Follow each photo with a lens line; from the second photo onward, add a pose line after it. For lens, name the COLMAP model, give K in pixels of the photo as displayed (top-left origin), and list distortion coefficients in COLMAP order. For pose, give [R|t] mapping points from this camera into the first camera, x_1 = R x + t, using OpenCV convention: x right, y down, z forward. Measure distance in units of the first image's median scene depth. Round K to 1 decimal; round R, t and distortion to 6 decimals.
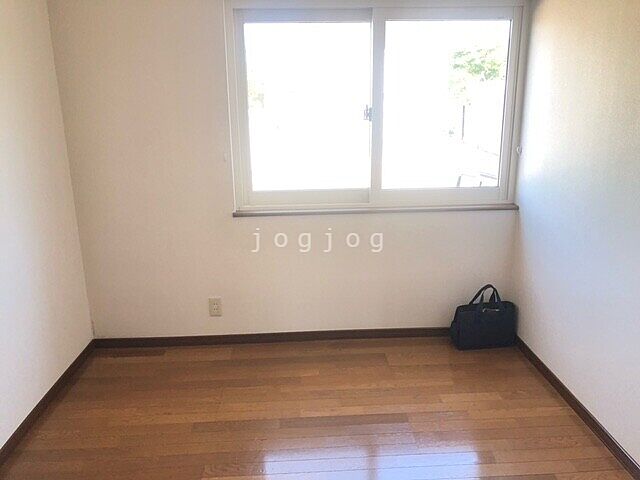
lens RADIAL K [[525.5, 0, 321.6], [0, 525.5, 212.7], [0, 0, 1]] dist [0.066939, -0.145579]
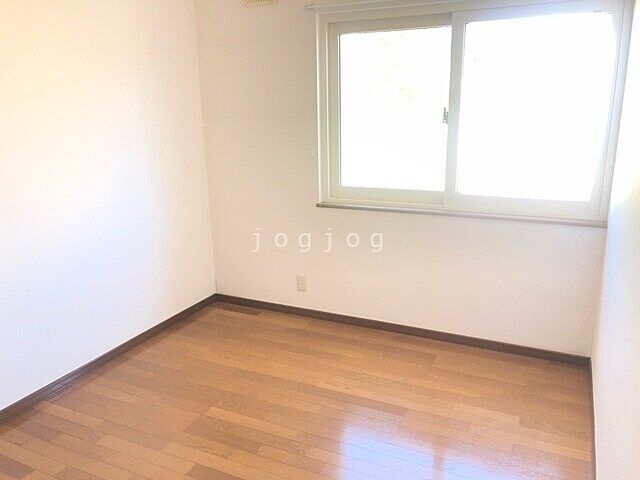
lens RADIAL K [[525.5, 0, 321.6], [0, 525.5, 212.7], [0, 0, 1]] dist [0.066939, -0.145579]
pose [[0.877572, 0.096074, -0.469721, 0.373457], [-0.093578, 0.995198, 0.028722, -0.012496], [0.470225, 0.018750, 0.882347, 0.002084]]
